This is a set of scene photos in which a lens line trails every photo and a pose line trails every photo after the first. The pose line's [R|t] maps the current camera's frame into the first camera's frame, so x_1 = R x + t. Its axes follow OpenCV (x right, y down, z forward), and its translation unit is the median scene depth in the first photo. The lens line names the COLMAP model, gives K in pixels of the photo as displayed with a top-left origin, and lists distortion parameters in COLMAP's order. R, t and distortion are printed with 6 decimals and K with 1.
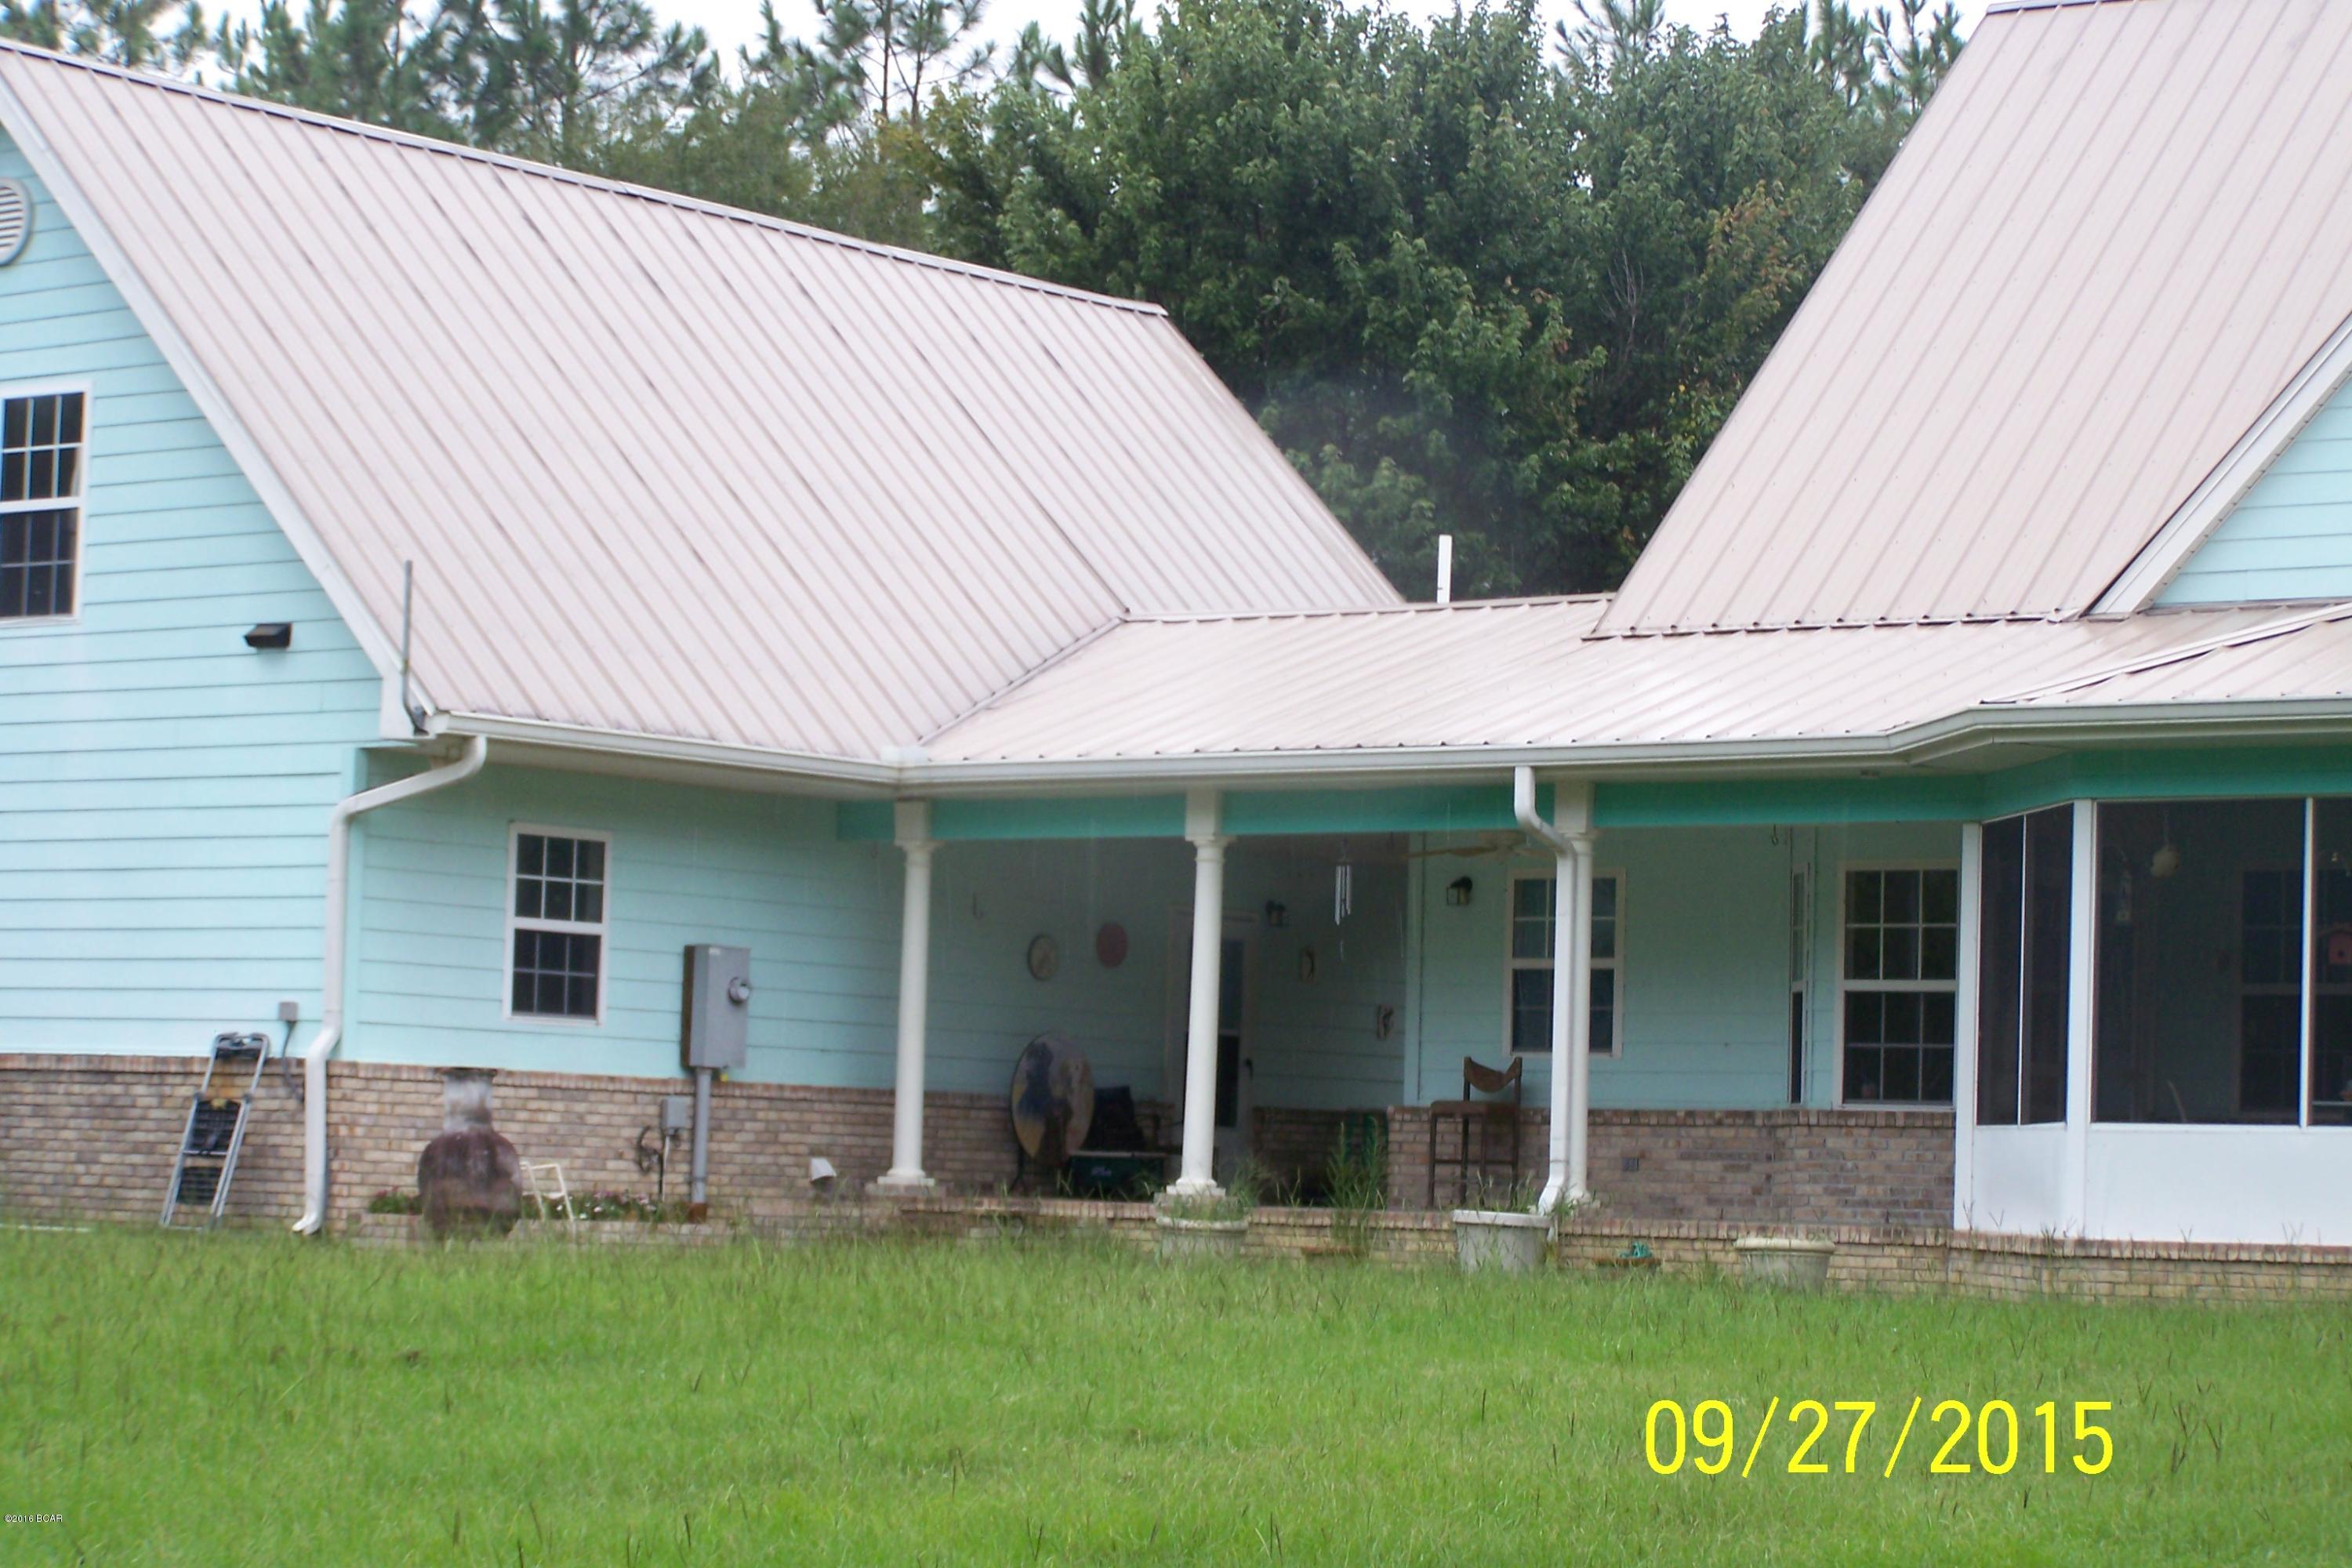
lens RADIAL K [[5549.3, 0, 1176.0], [0, 5549.3, 784.0], [0, 0, 1]] dist [-0.086420, -0.293626]
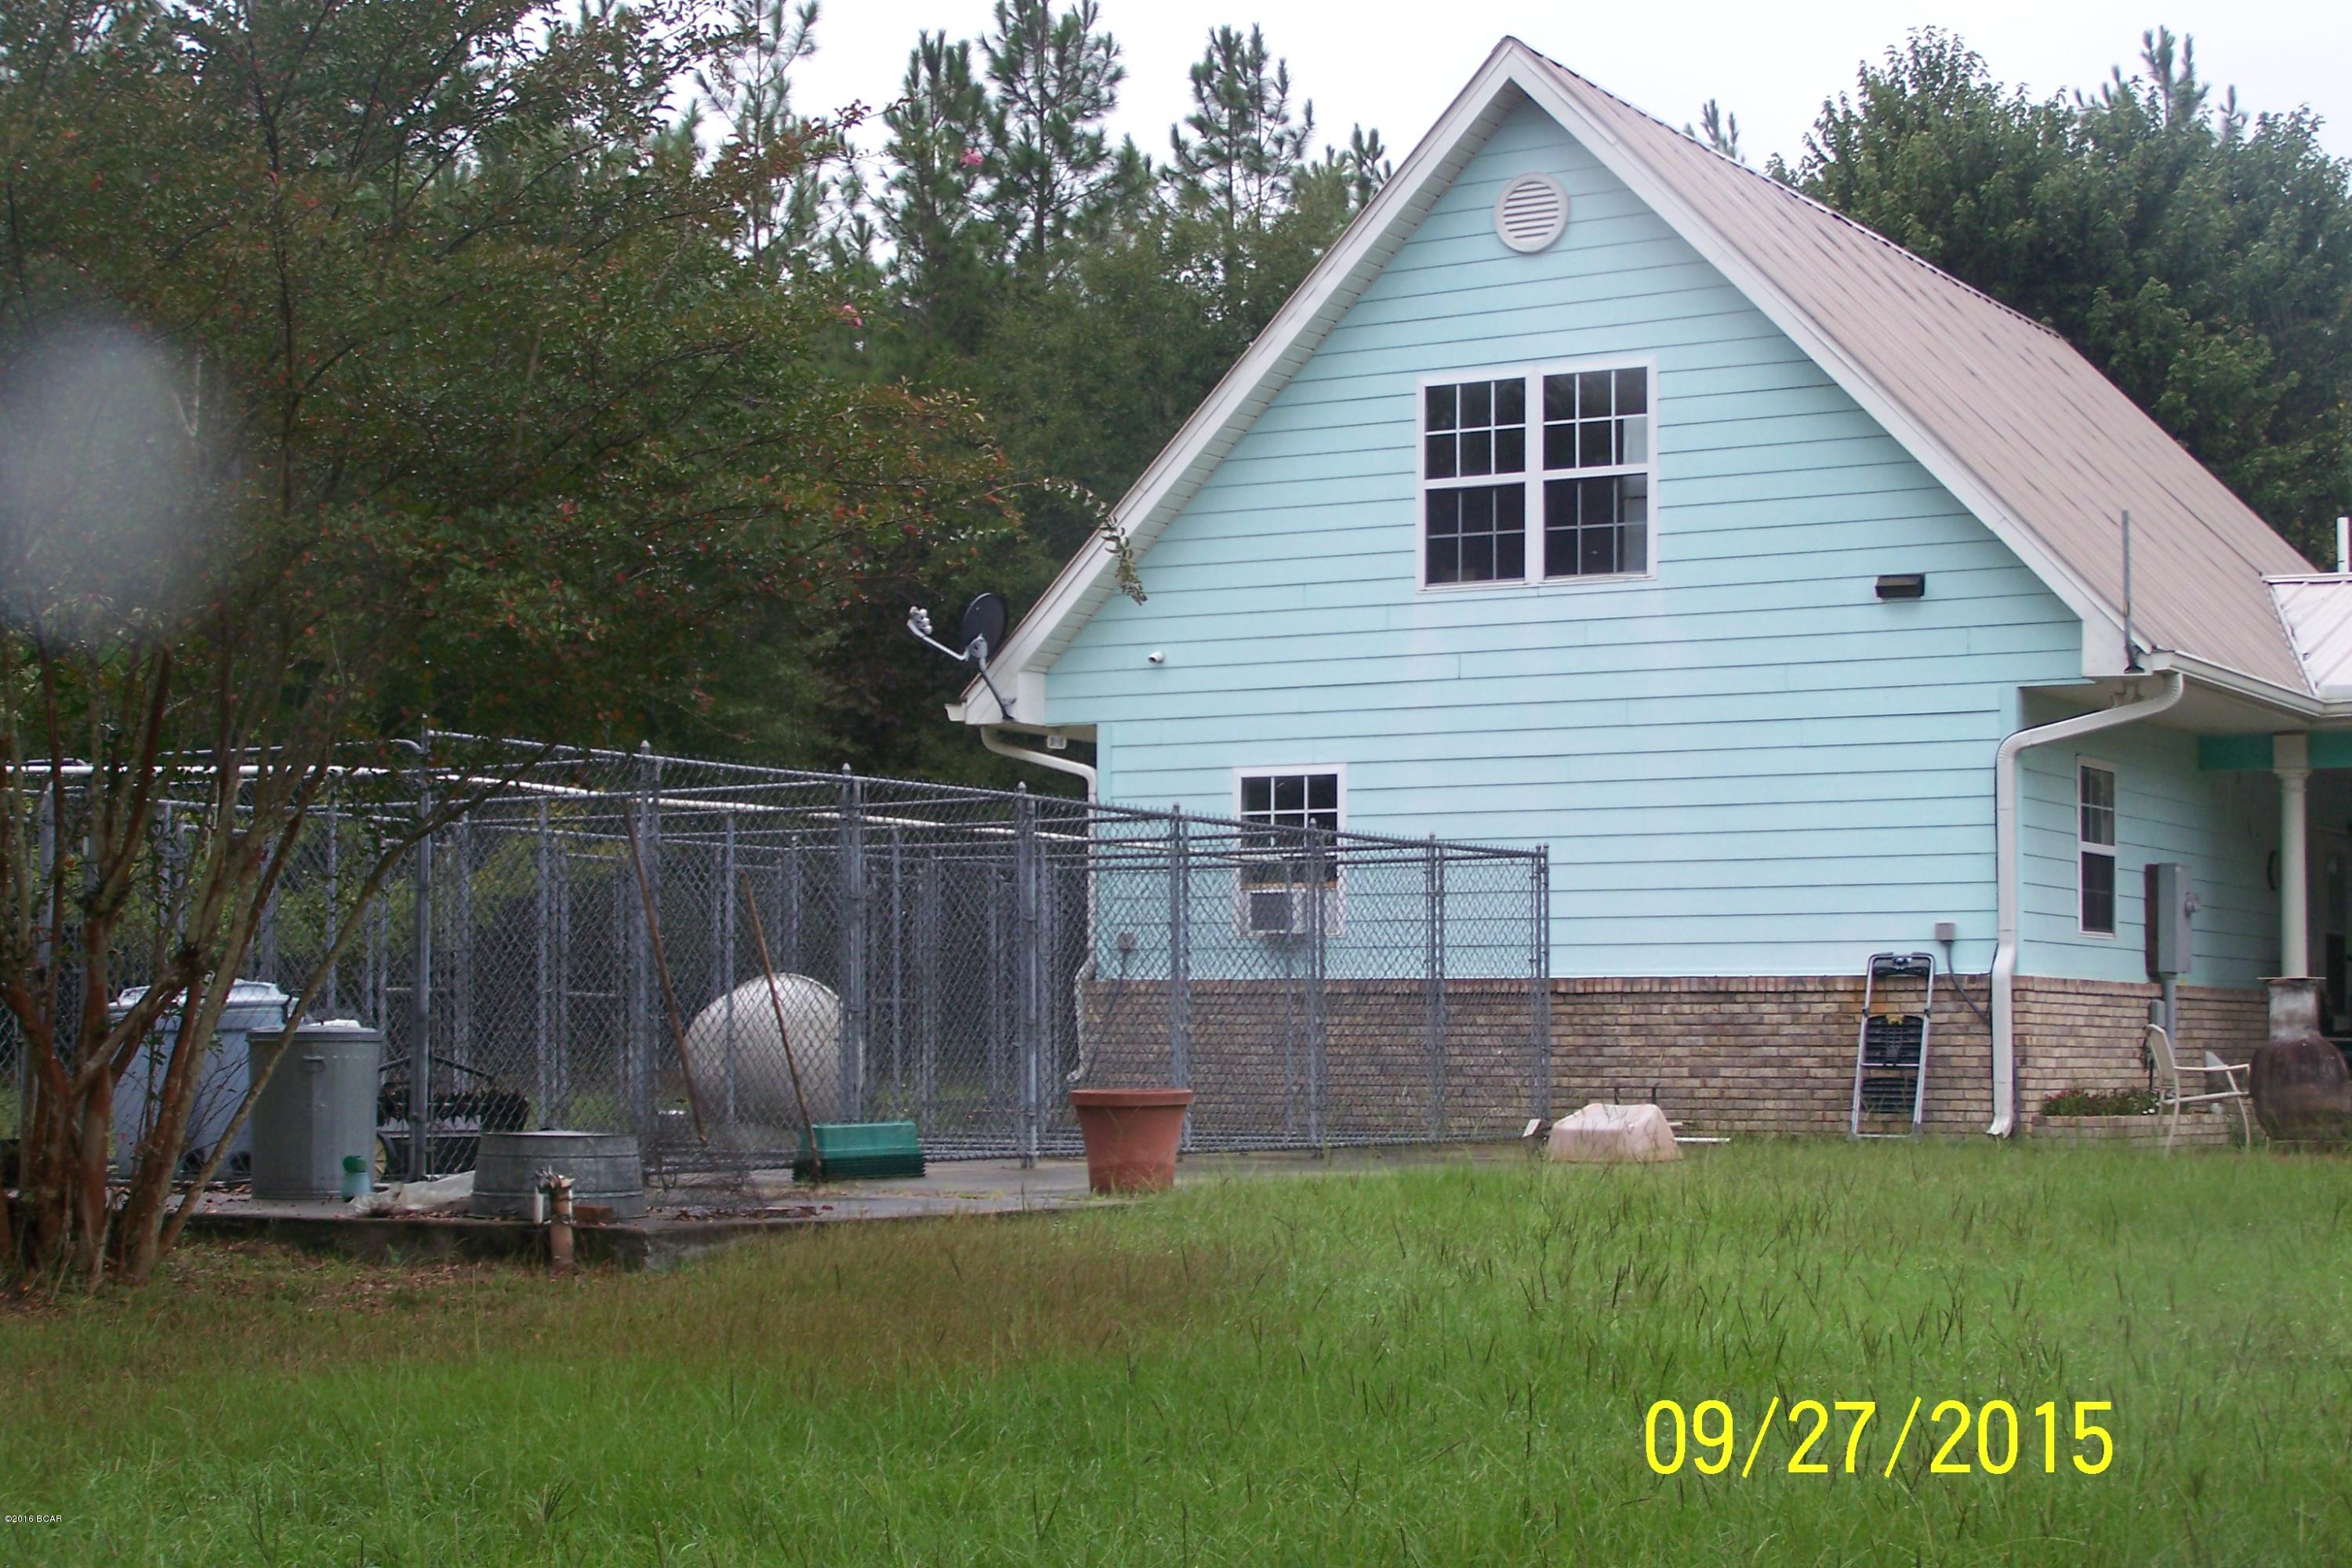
lens RADIAL K [[3770.5, 0, 1176.0], [0, 3770.5, 784.0], [0, 0, 1]] dist [-0.008624, 0.010889]
pose [[0.989150, -0.018544, 0.145733, -0.388558], [0.017962, 0.999825, 0.005314, 0.005203], [-0.145806, -0.002638, 0.989310, 0.272820]]
